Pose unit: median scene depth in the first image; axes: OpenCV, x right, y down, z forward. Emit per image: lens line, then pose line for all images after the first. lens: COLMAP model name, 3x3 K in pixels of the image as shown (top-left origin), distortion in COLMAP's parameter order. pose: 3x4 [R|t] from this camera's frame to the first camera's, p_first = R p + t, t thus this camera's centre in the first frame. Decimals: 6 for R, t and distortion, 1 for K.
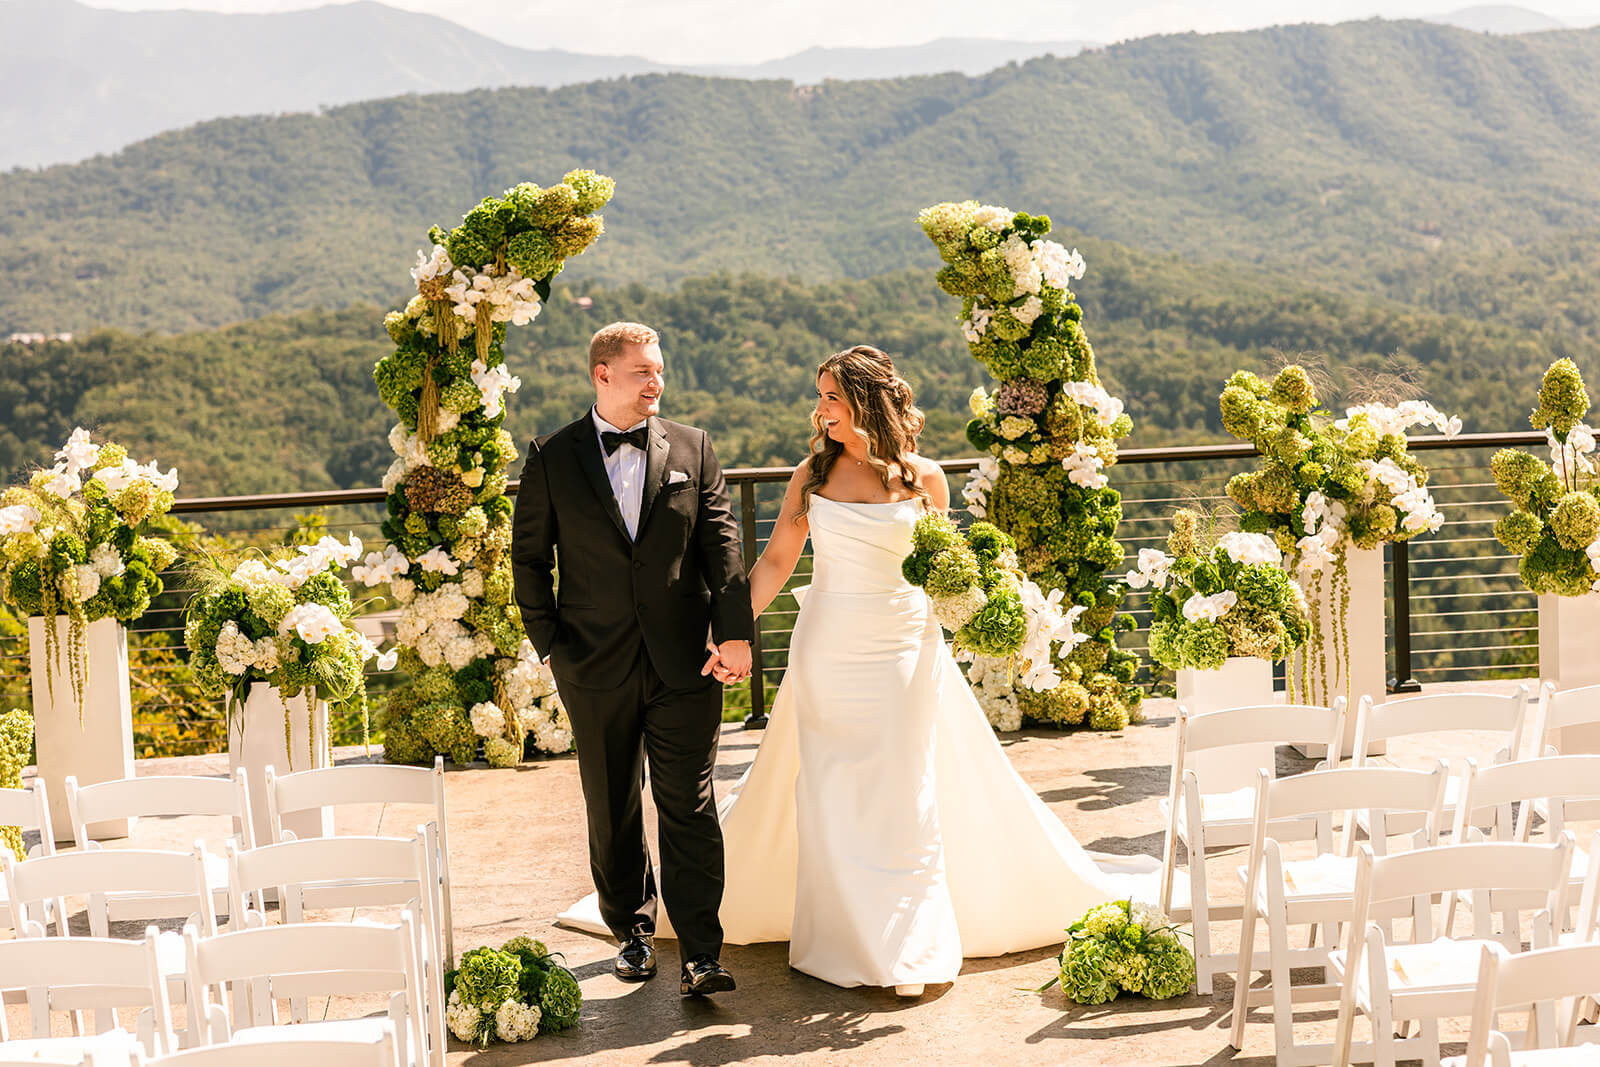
lens RADIAL K [[2999.1, 0, 800.0], [0, 2999.1, 533.5], [0, 0, 1]] dist [0.020643, -0.048249]
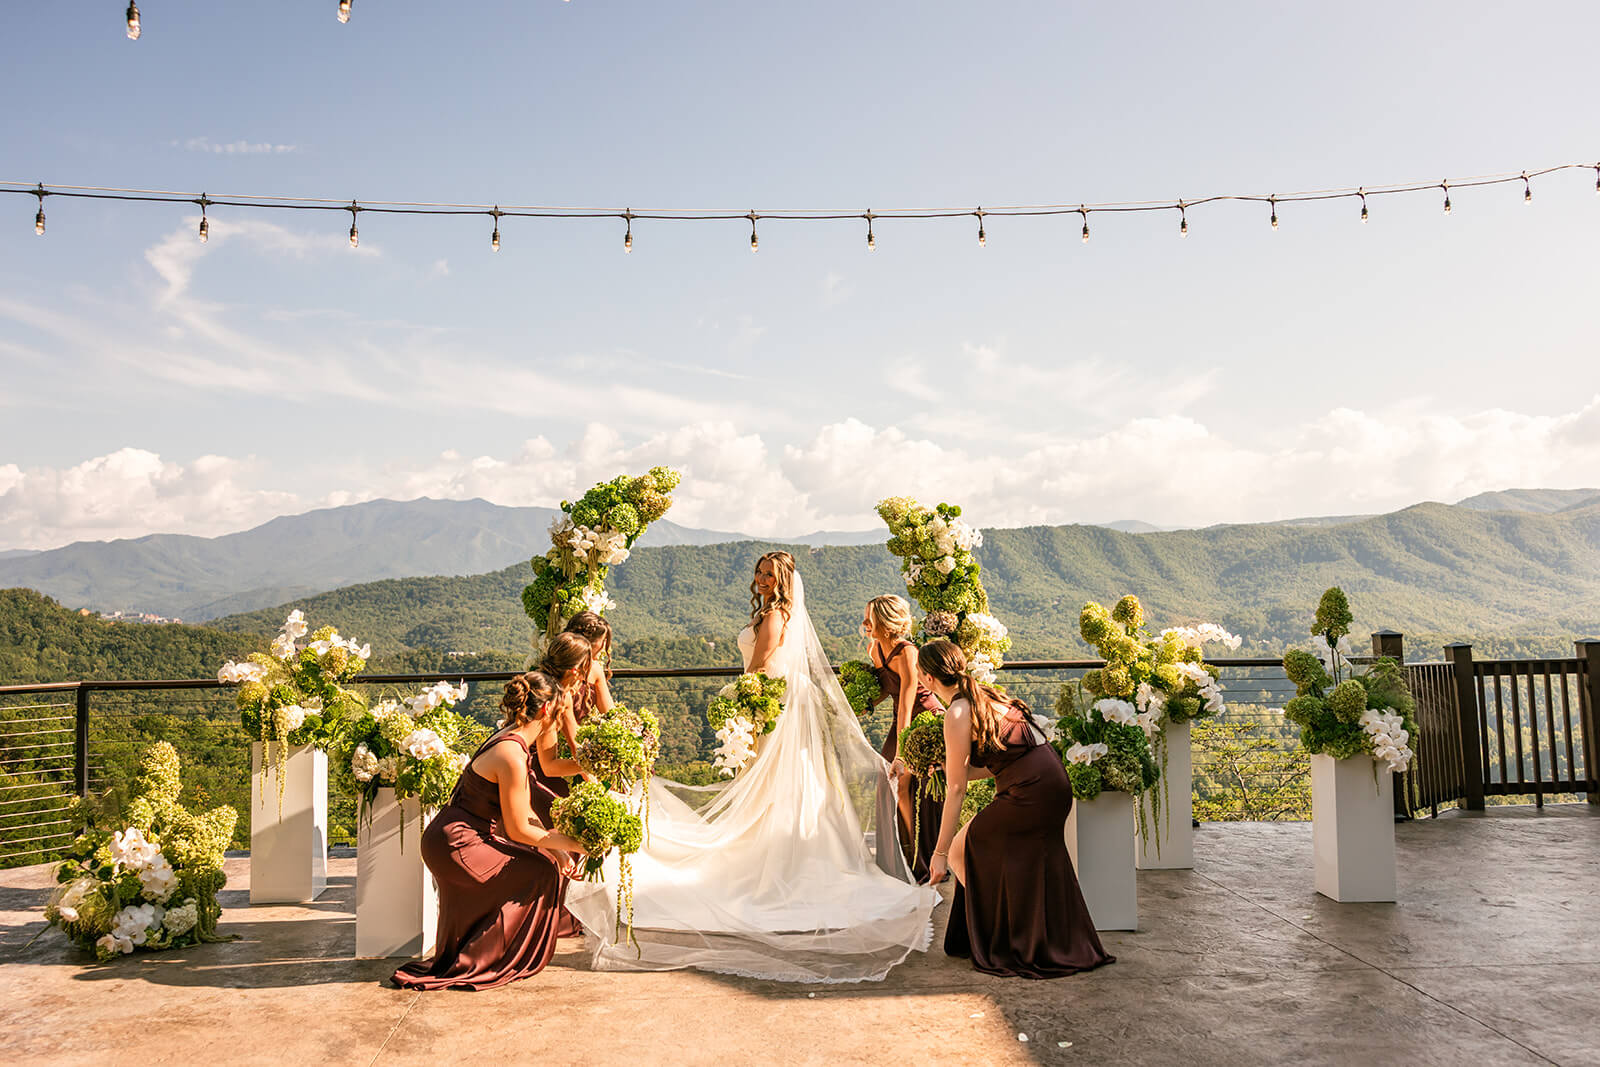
lens RADIAL K [[1369.6, 0, 802.5], [0, 1369.6, 495.0], [0, 0, 1]] dist [-0.000032, -0.001017]
pose [[0.999558, 0.028278, -0.009172, 0.007893], [-0.029495, 0.981905, -0.187065, 0.024222], [0.003716, 0.187253, 0.982305, 0.302626]]
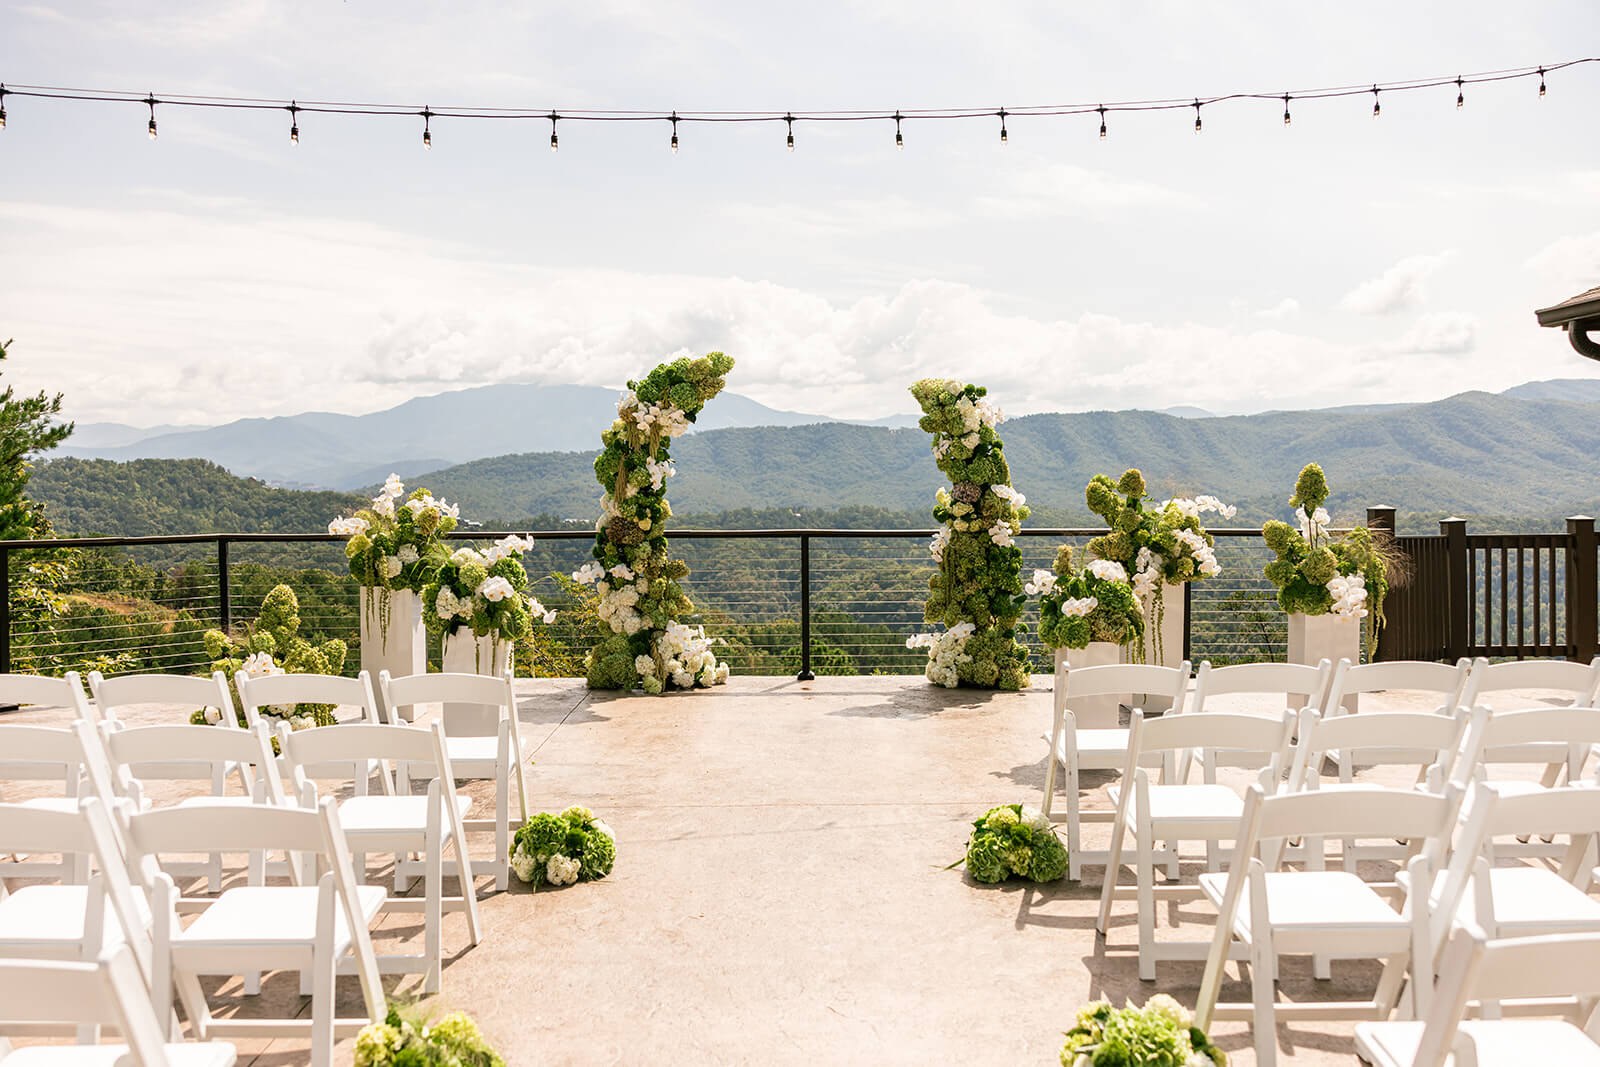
lens RADIAL K [[1241.4, 0, 800.0], [0, 1241.4, 533.5], [0, 0, 1]] dist [0.000874, 0.005524]
pose [[0.996585, 0.043338, -0.070283, 0.030764], [-0.047804, 0.996859, -0.063147, 0.027565], [0.067325, 0.066291, 0.995526, 0.294126]]
